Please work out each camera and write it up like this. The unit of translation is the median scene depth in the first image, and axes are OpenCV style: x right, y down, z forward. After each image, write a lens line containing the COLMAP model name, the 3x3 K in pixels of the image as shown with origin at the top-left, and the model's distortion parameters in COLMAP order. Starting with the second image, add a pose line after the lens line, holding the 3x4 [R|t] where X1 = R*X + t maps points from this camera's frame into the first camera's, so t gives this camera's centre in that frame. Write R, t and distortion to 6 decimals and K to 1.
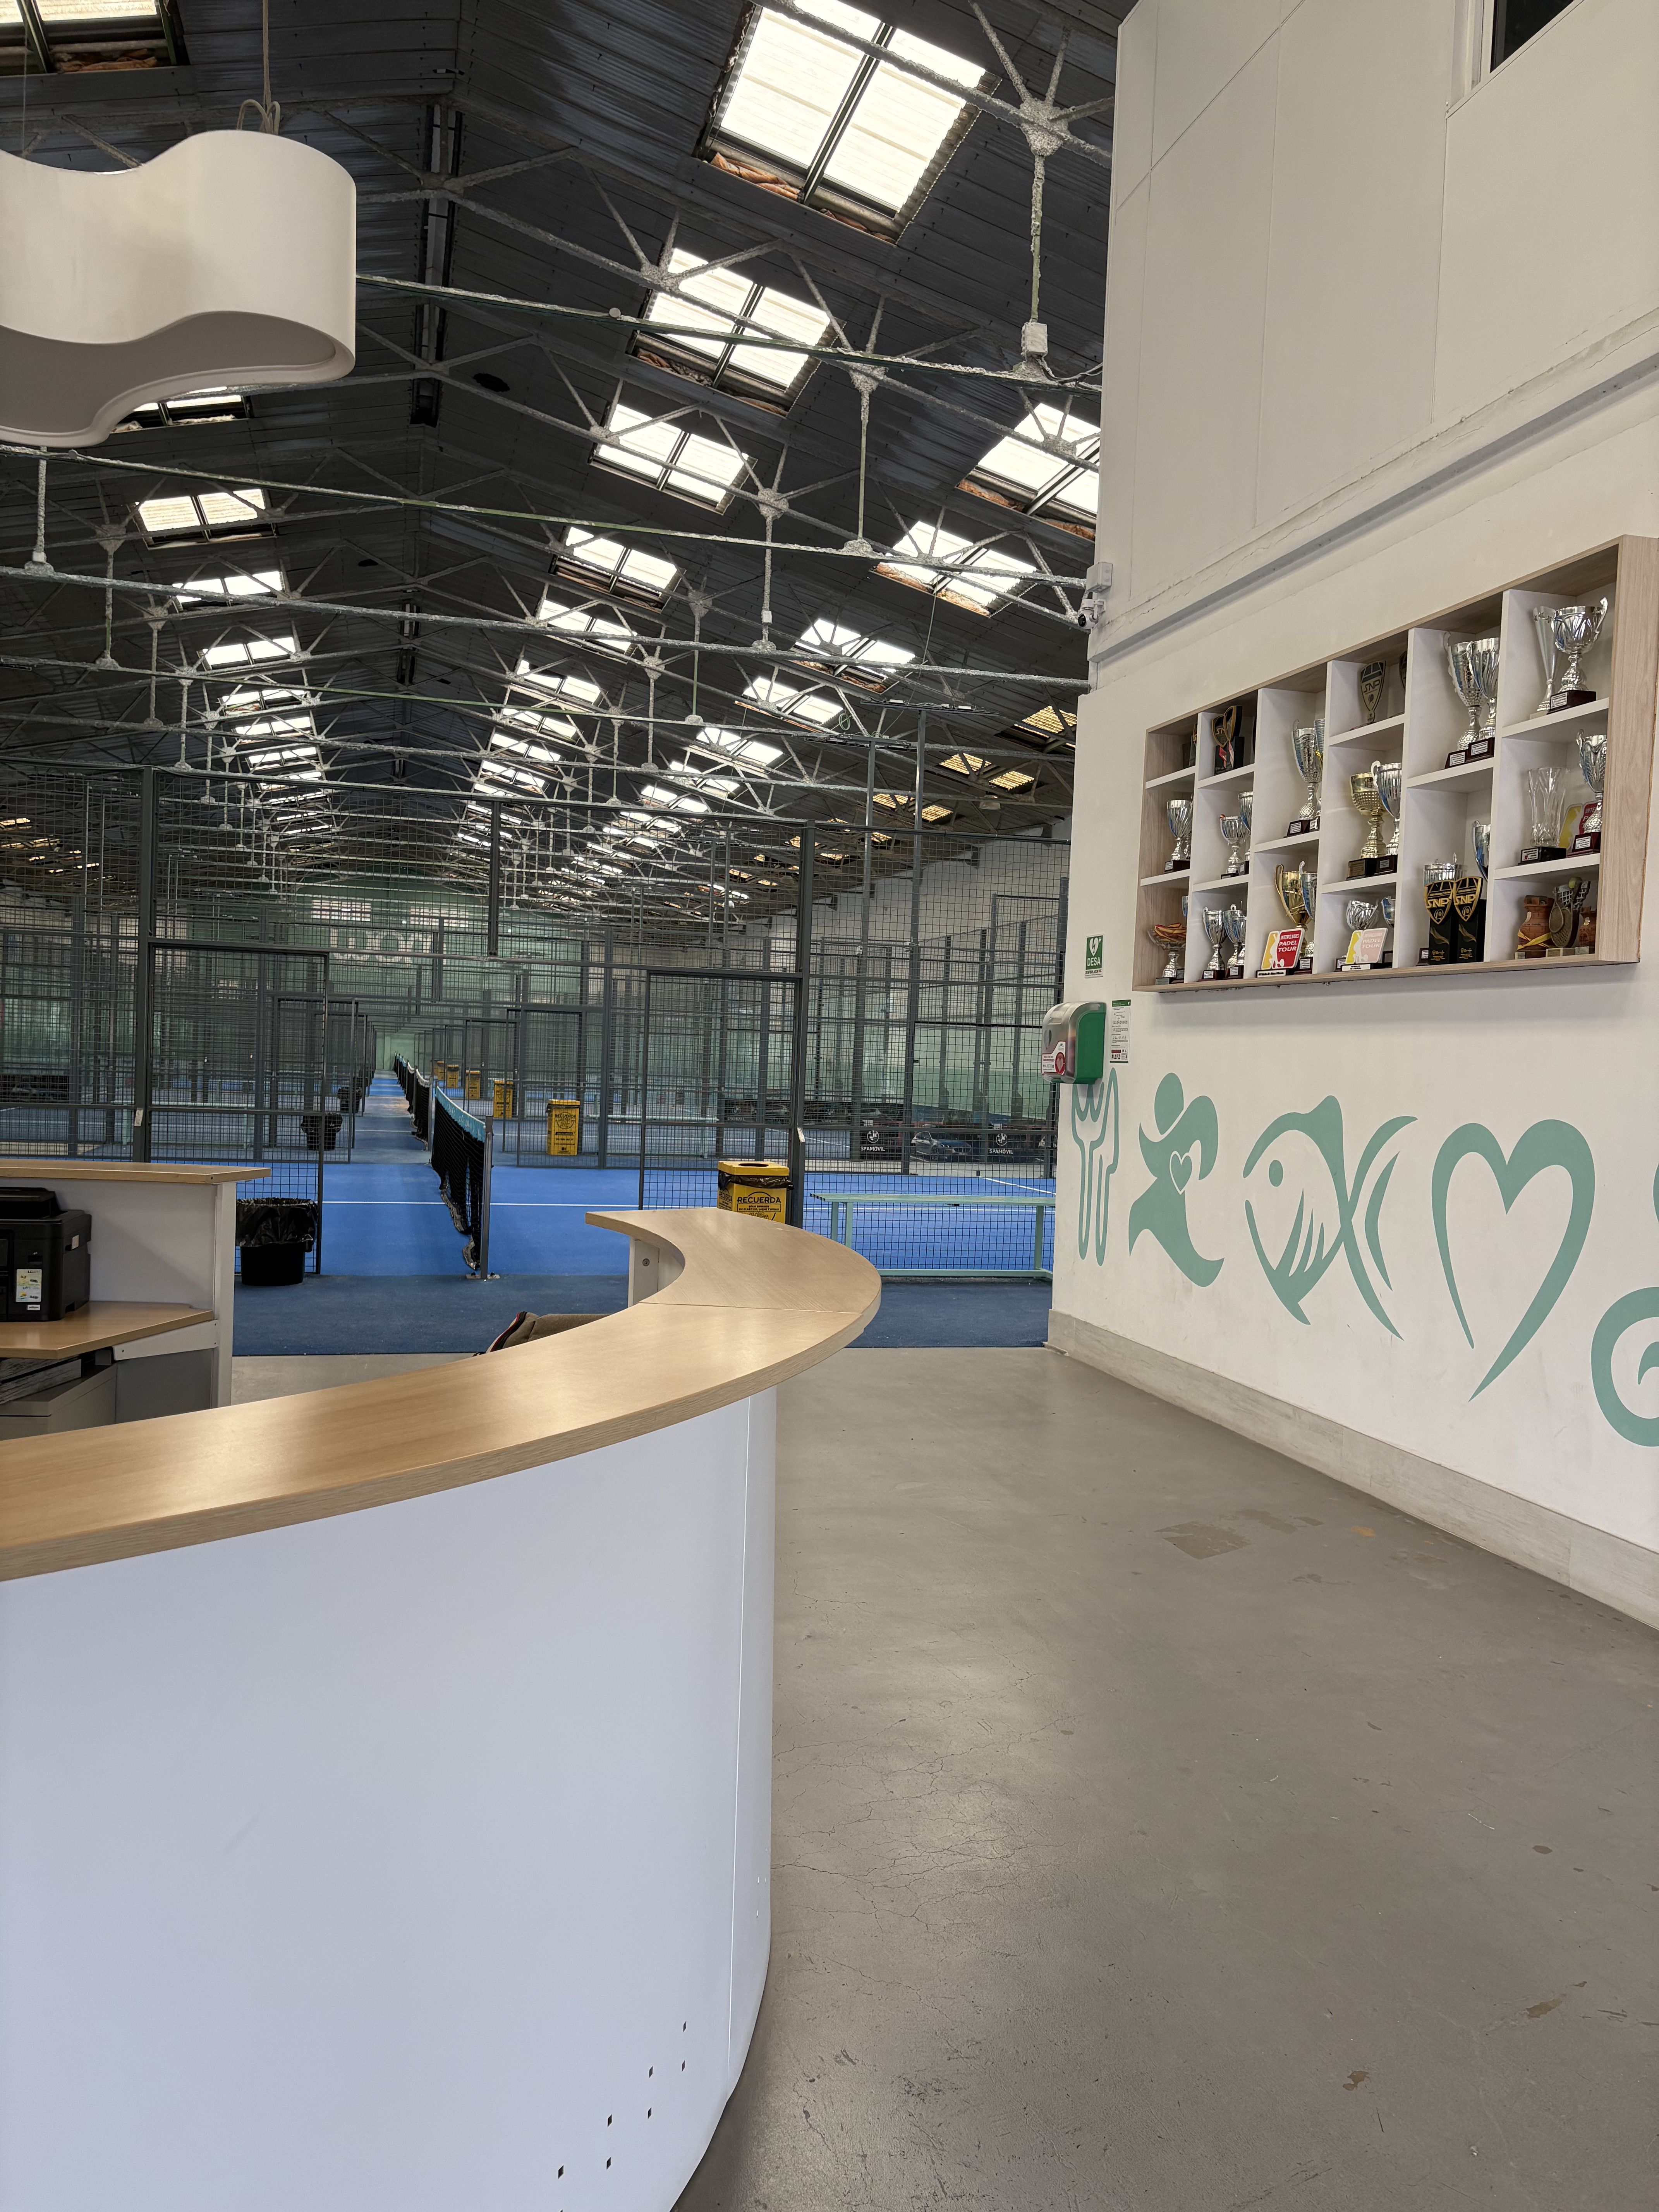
lens RADIAL K [[1680.5, 0, 824.7], [0, 1680.5, 1110.5], [0, 0, 1]] dist [0.057552, -0.058934]
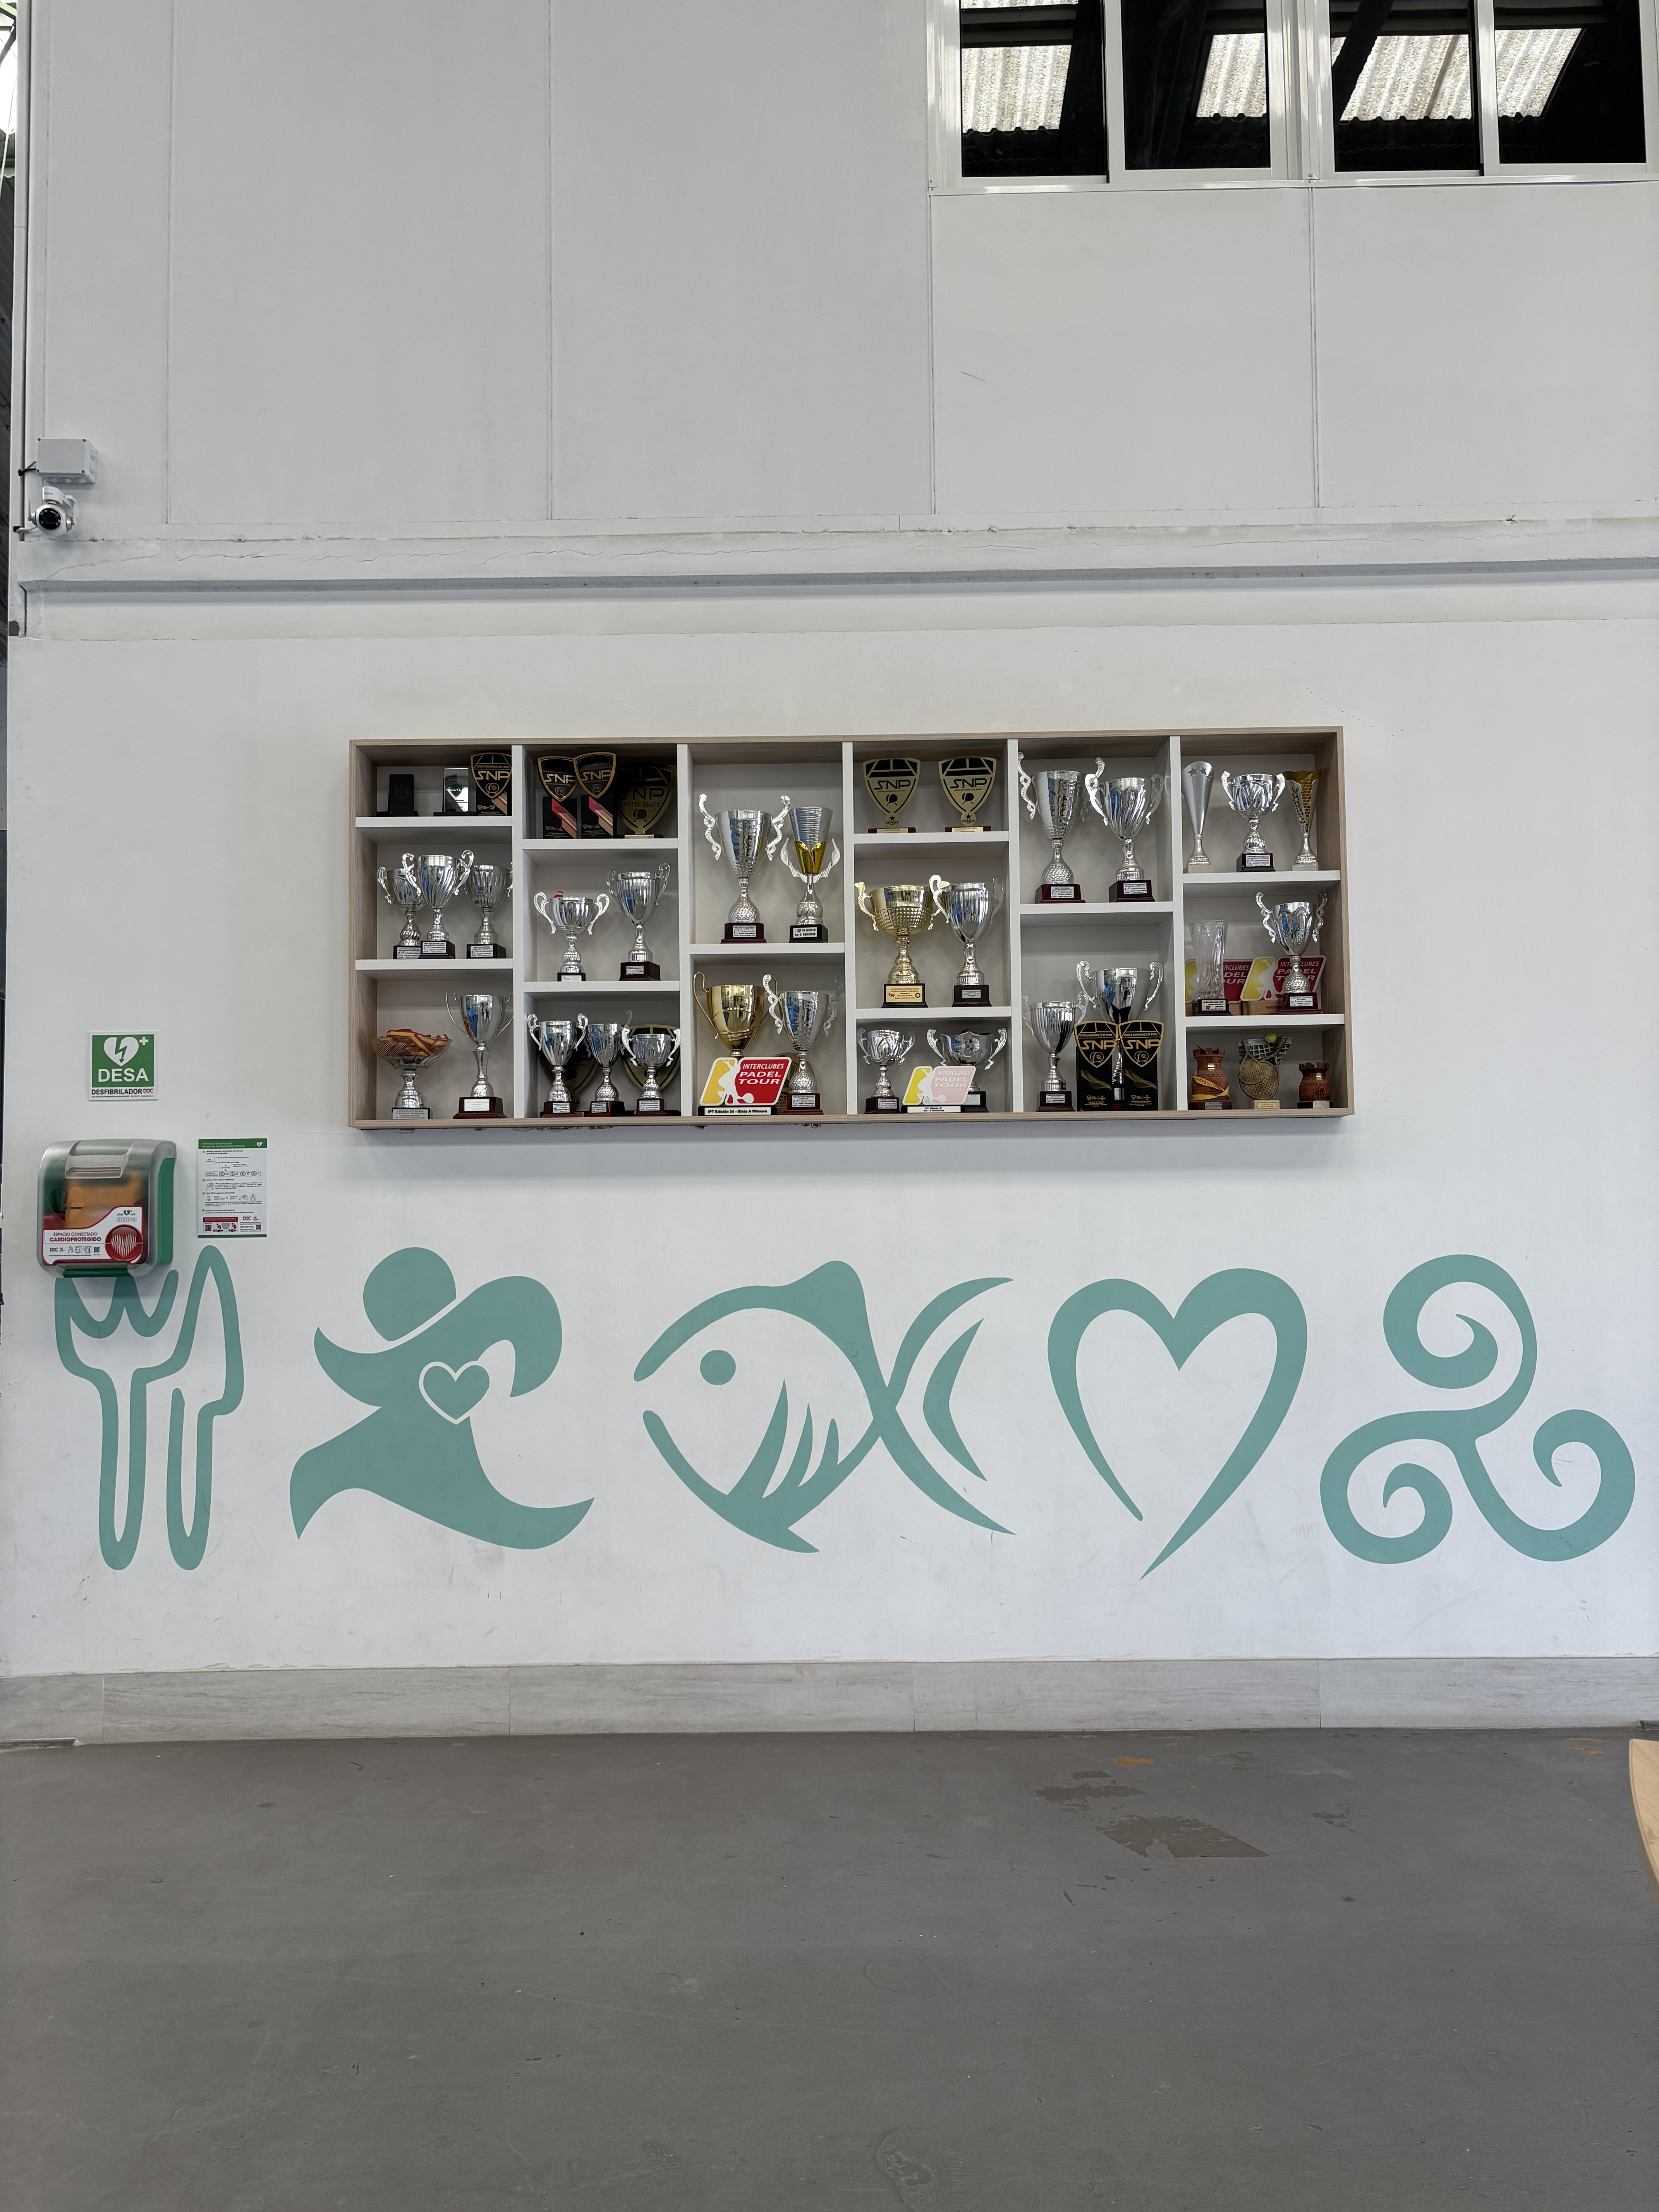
lens RADIAL K [[1681.7, 0, 824.0], [0, 1681.7, 1110.3], [0, 0, 1]] dist [0.040569, -0.030265]
pose [[0.257243, 0.020864, 0.966121, -0.197339], [0.052908, 0.997963, -0.035640, -0.021410], [-0.964897, 0.060284, 0.255615, 0.317381]]
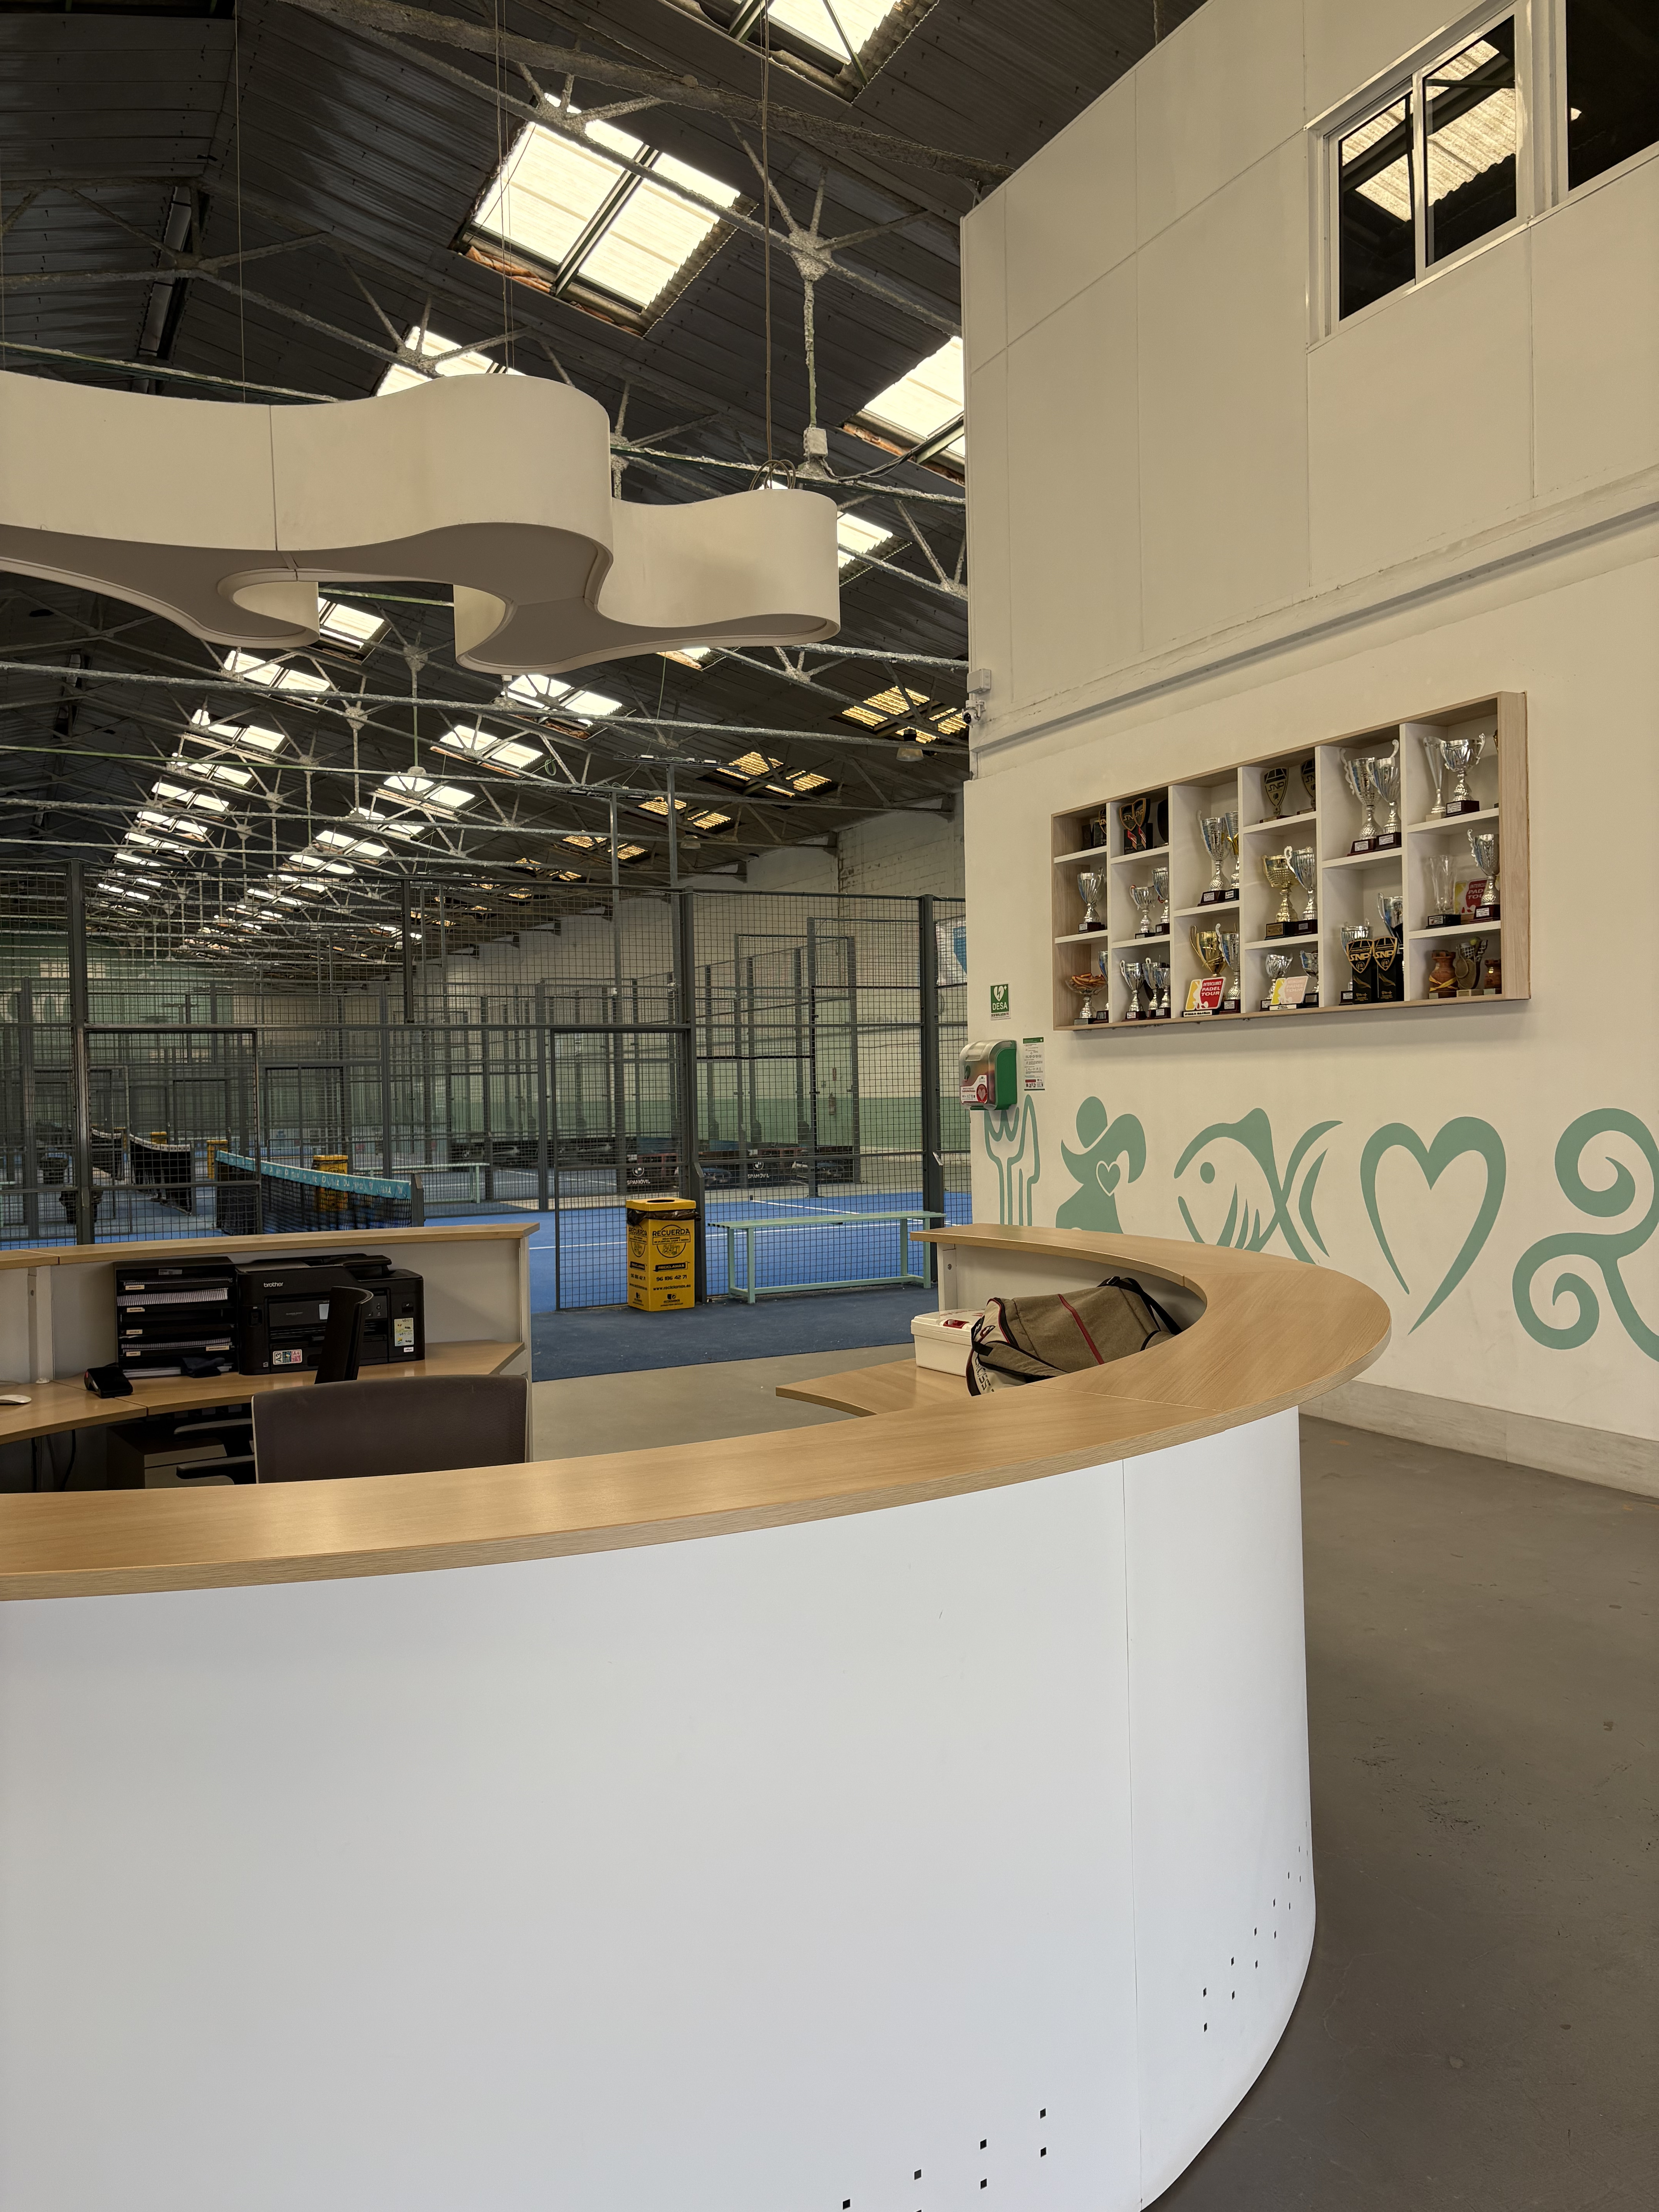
lens RADIAL K [[1680.5, 0, 824.7], [0, 1680.5, 1110.5], [0, 0, 1]] dist [0.057552, -0.058934]
pose [[0.976073, -0.061790, 0.208480, -0.112047], [0.065163, 0.997831, -0.009346, -0.006520], [-0.207451, 0.022708, 0.977982, -0.066881]]
